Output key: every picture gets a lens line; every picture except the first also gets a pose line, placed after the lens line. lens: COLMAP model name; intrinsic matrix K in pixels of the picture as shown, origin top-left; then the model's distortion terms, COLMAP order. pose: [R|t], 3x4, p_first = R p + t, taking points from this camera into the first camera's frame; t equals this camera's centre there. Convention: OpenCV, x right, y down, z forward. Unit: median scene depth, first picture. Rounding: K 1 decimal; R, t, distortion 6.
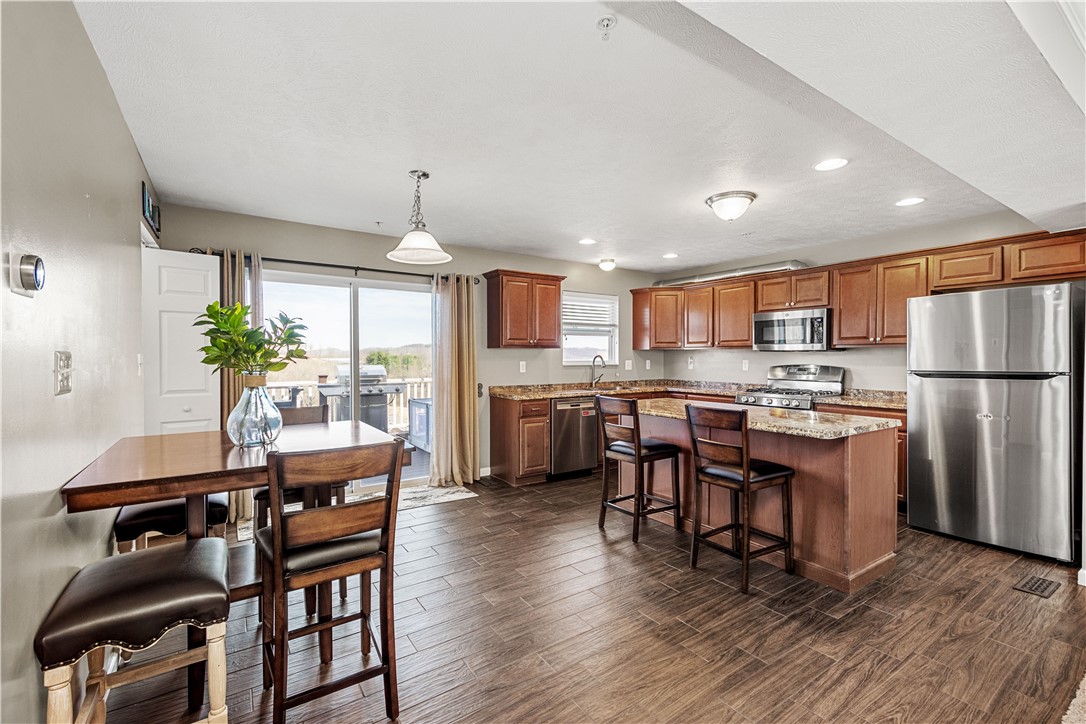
lens RADIAL K [[469.3, 0, 547.7], [0, 469.3, 364.3], [0, 0, 1]] dist [0.002427, -0.000434]
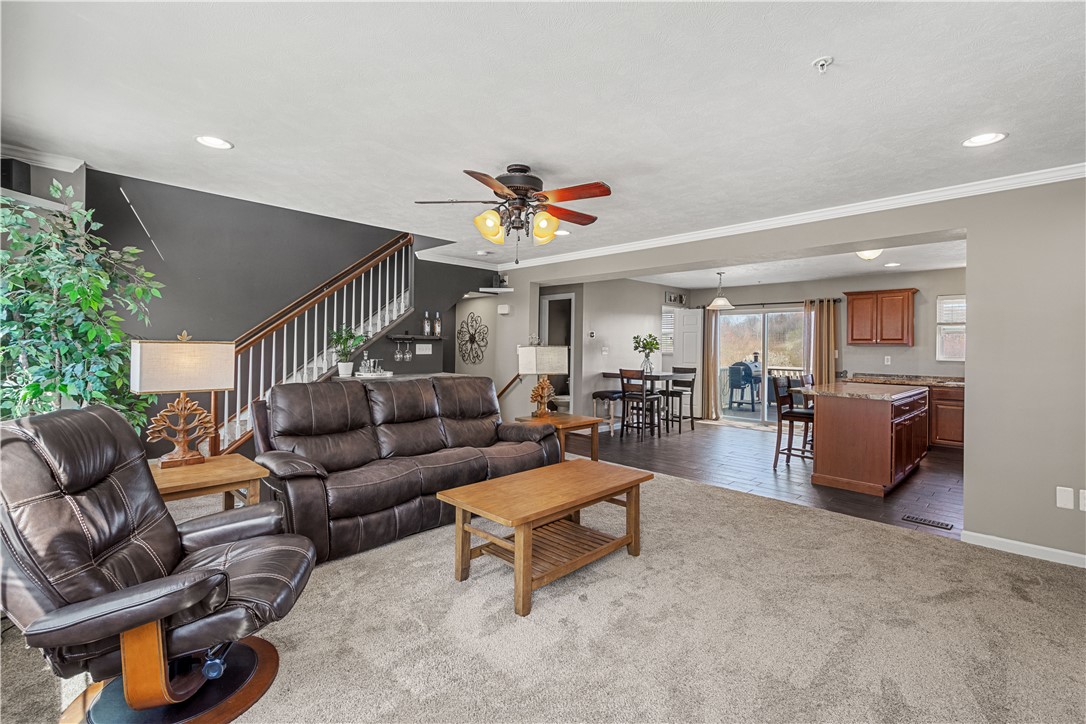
lens RADIAL K [[469.3, 0, 547.7], [0, 469.3, 364.3], [0, 0, 1]] dist [0.002427, -0.000434]
pose [[0.196485, 0.040052, -0.979689, 1.225318], [-0.030833, 0.998924, 0.034654, 0.001069], [0.980022, 0.023397, 0.197508, -0.204973]]
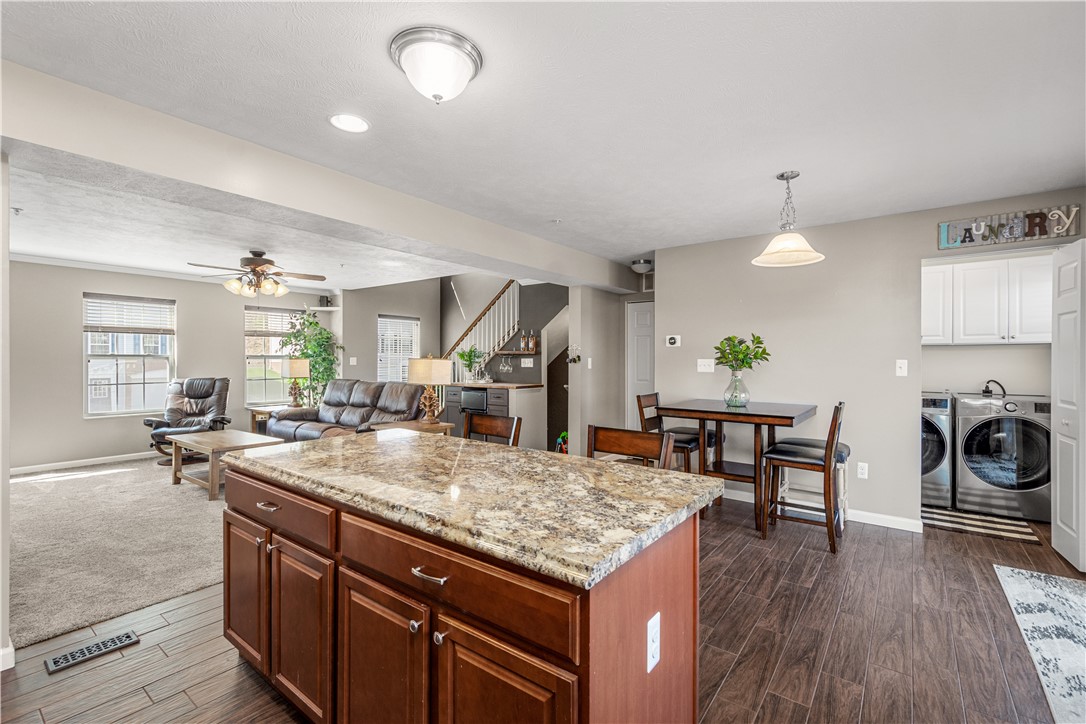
lens RADIAL K [[473.0, 0, 551.0], [0, 473.0, 357.2], [0, 0, 1]] dist [0.015360, -0.005535]
pose [[-0.945431, -0.001510, -0.325819, 0.325727], [-0.006987, 0.999853, 0.015643, -0.025843], [0.325747, 0.017066, -0.945303, 1.137224]]
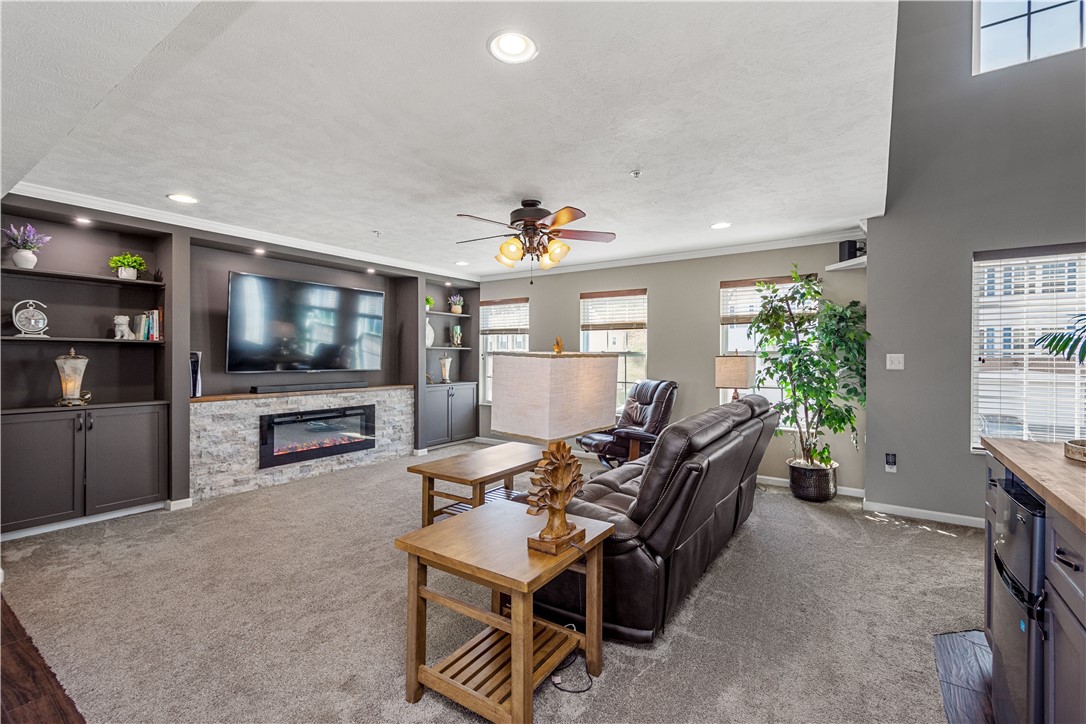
lens RADIAL K [[473.0, 0, 551.0], [0, 473.0, 357.2], [0, 0, 1]] dist [0.015360, -0.005535]
pose [[-0.370369, -0.002754, 0.928881, -0.111888], [0.013293, 0.999877, 0.008265, -0.001760], [-0.928790, 0.015409, -0.370287, 0.132311]]
